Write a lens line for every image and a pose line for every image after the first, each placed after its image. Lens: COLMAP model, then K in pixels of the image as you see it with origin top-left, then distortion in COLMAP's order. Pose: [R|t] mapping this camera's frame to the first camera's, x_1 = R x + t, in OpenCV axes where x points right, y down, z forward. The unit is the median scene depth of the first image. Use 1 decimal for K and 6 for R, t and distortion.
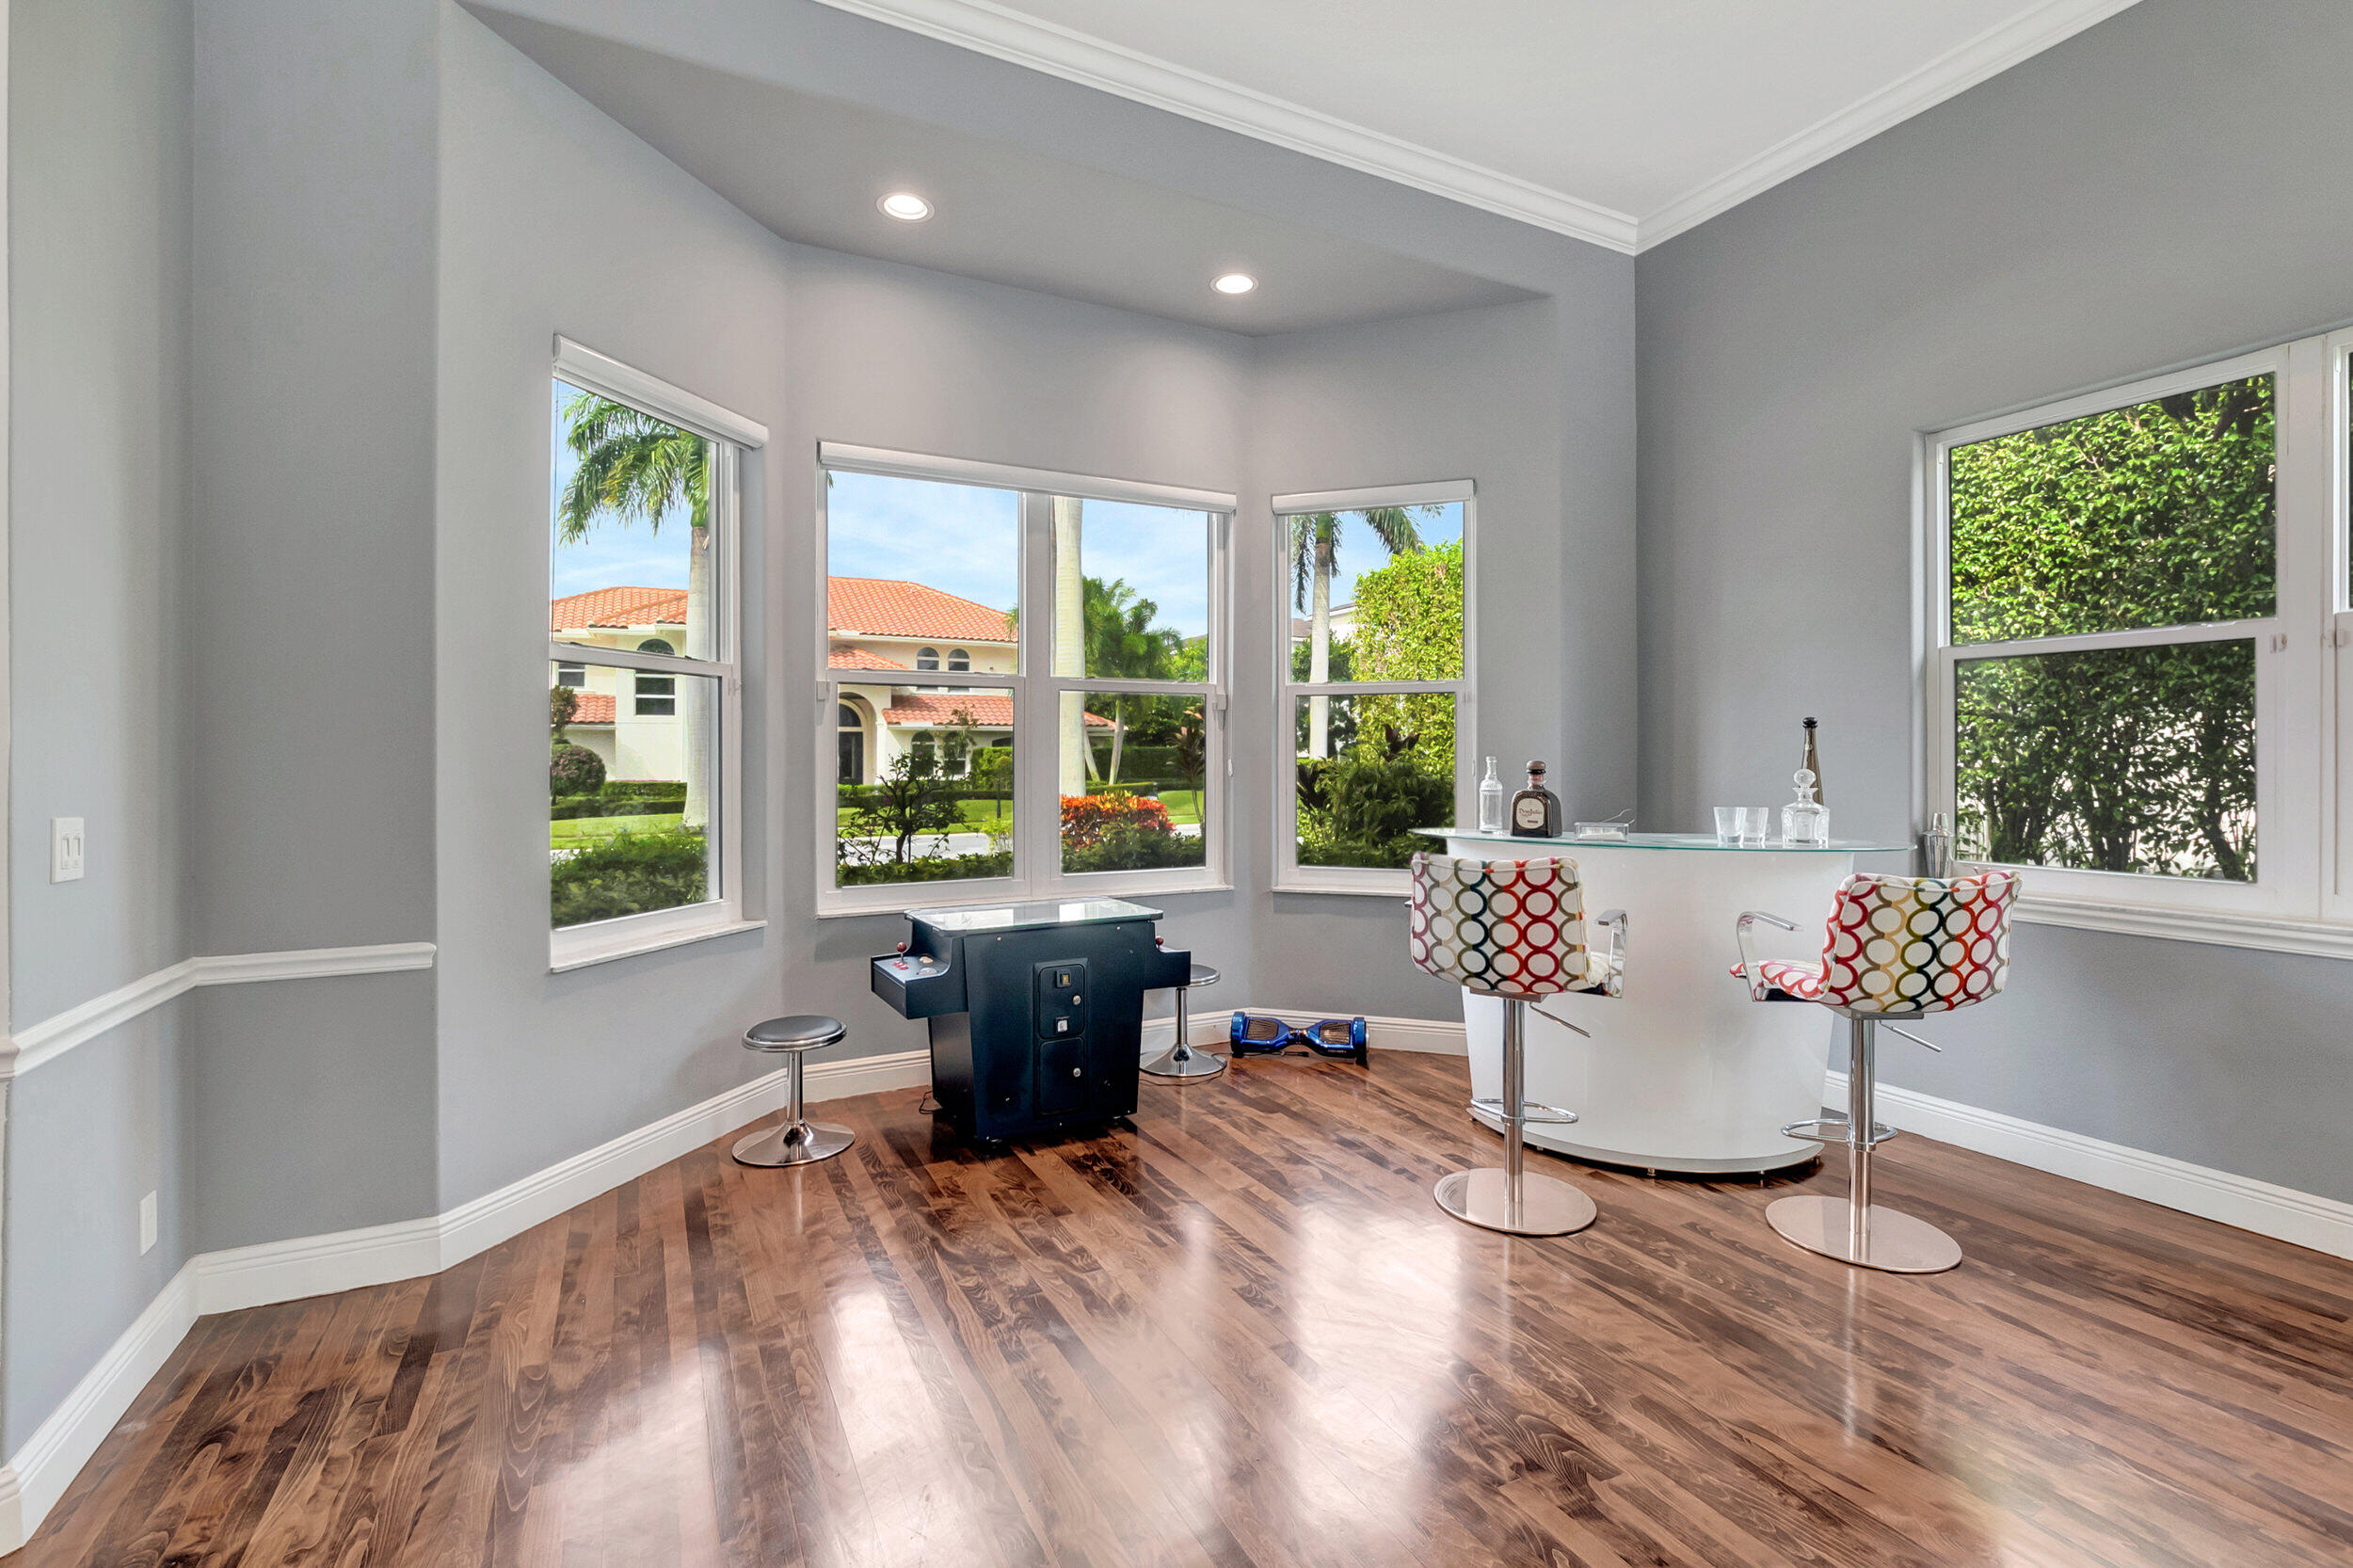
lens RADIAL K [[1041.7, 0, 1173.9], [0, 1041.7, 773.2], [0, 0, 1]] dist [0.004182, 0.000561]
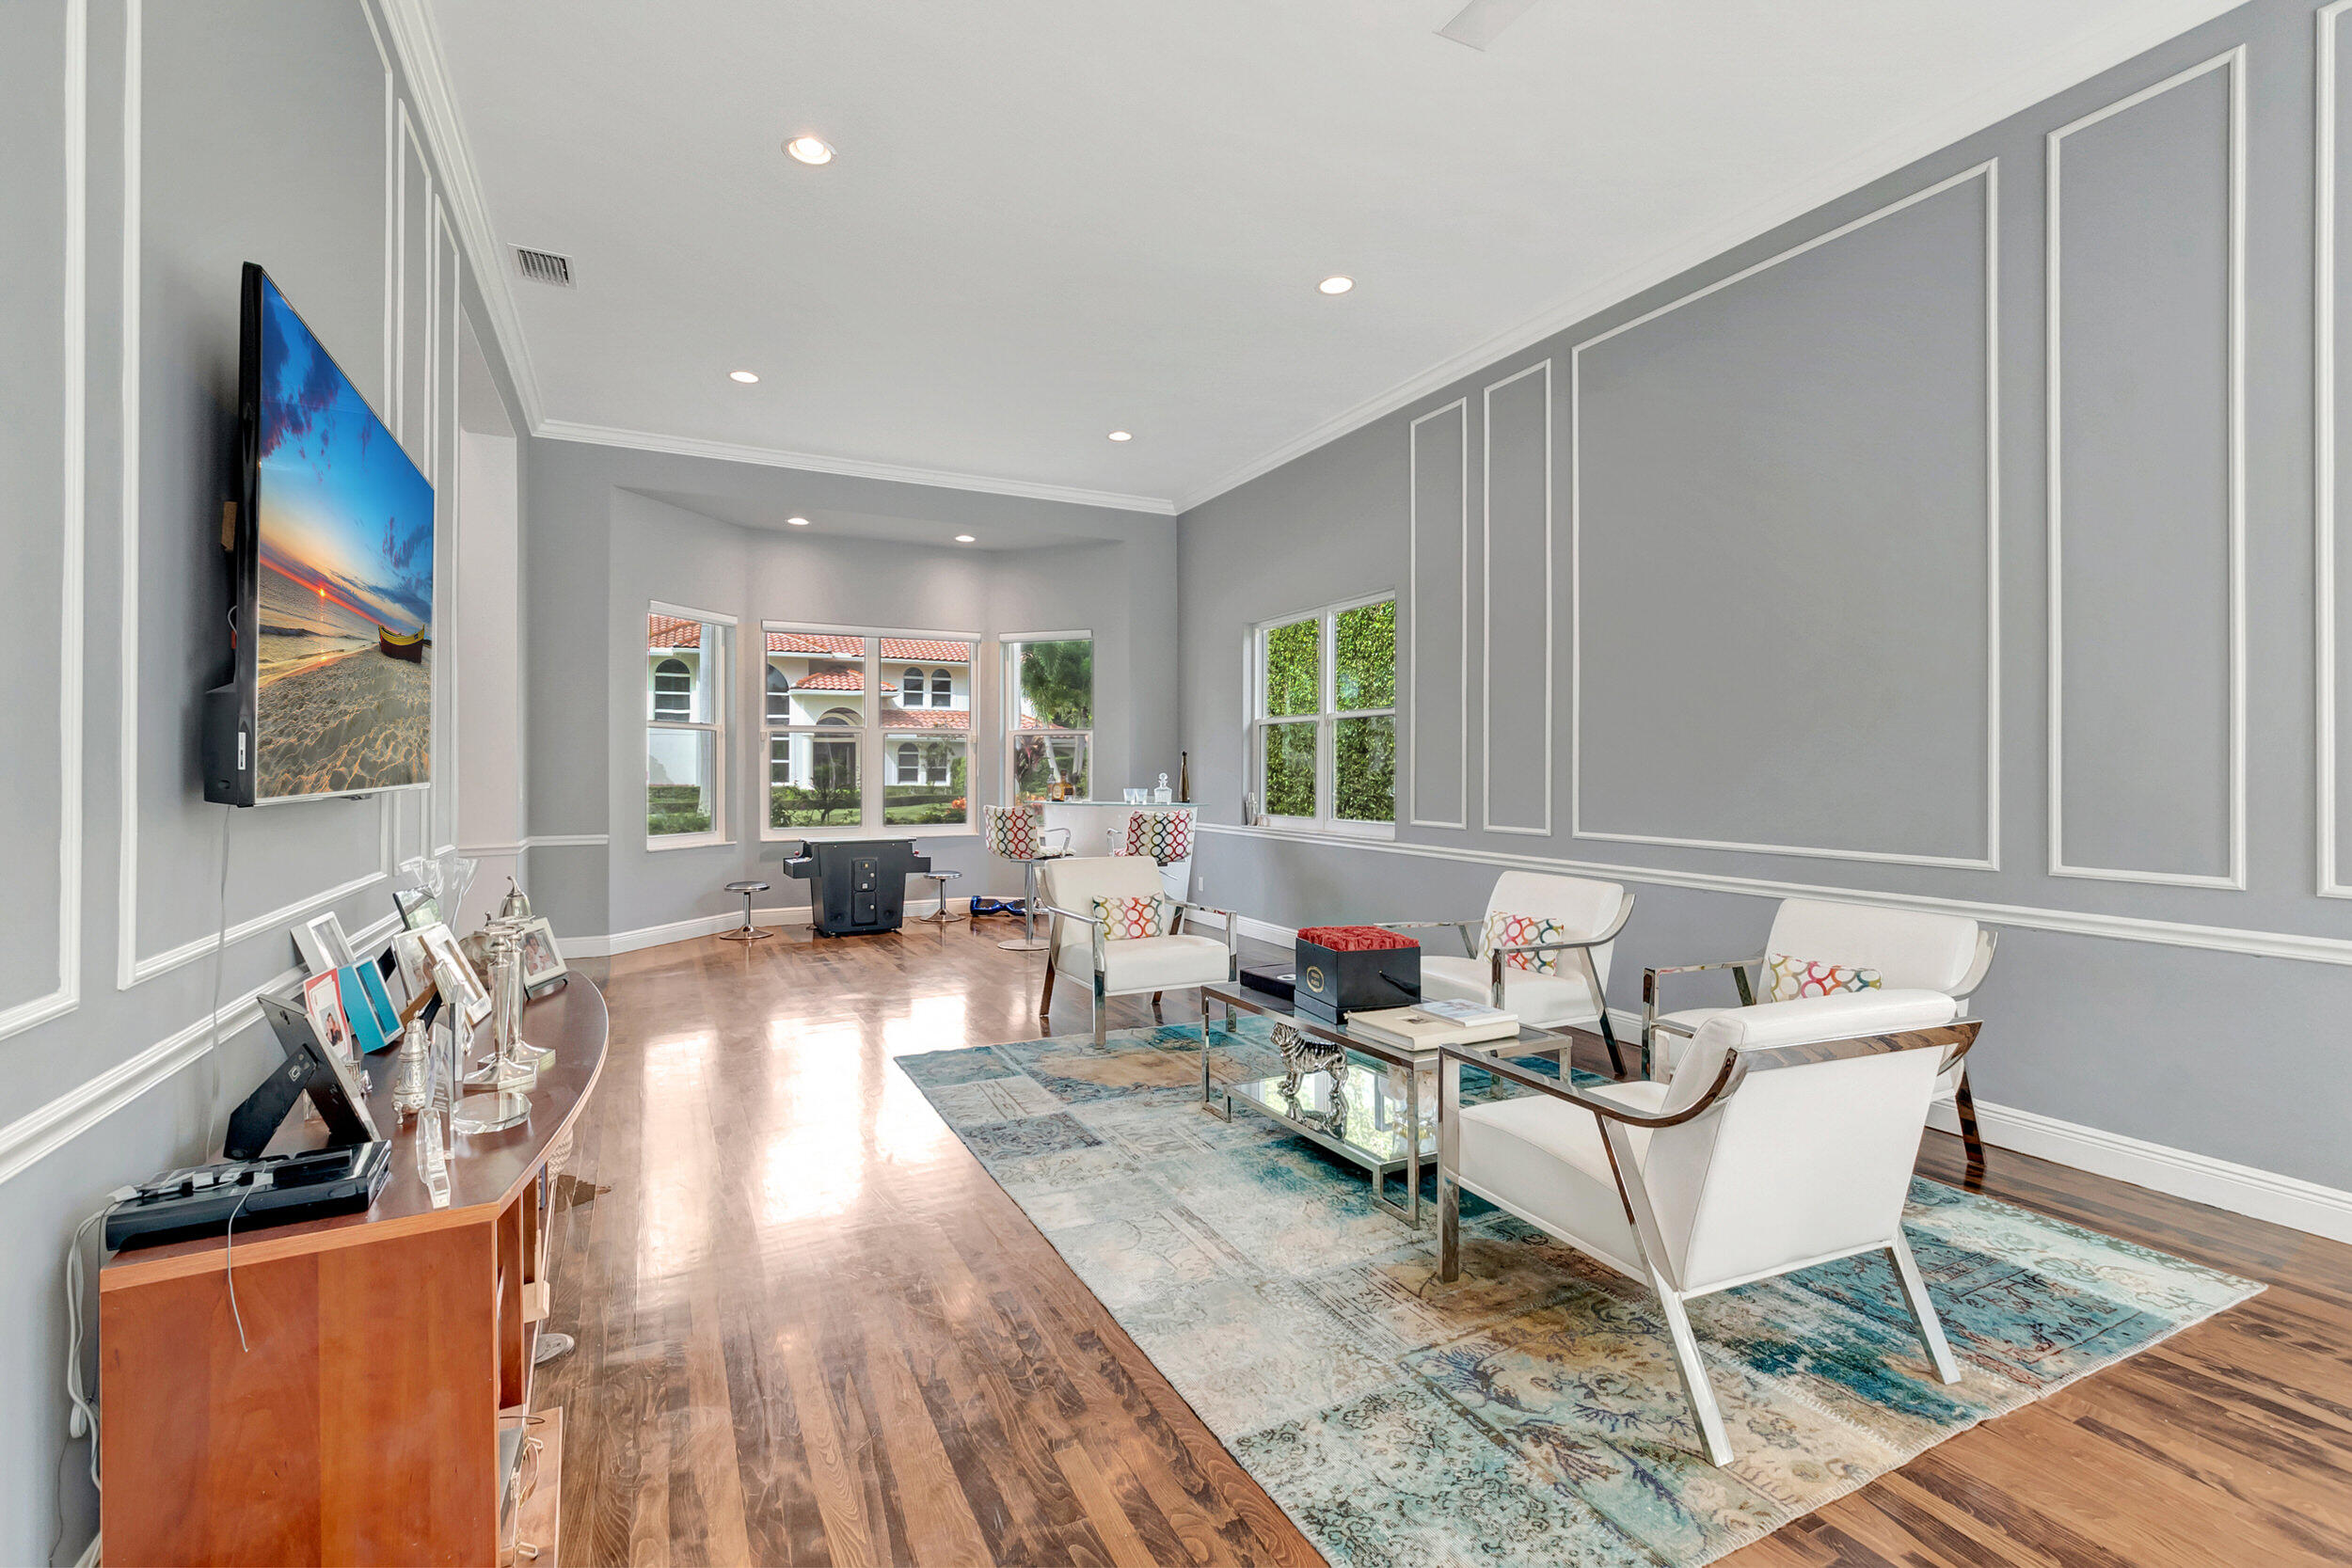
lens RADIAL K [[1041.2, 0, 1173.4], [0, 1041.2, 777.9], [0, 0, 1]] dist [0.004182, 0.000561]
pose [[0.999944, 0.000606, -0.010551, 0.534283], [-0.000638, 0.999995, -0.003097, 0.012394], [0.010549, 0.003104, 0.999940, -1.148039]]
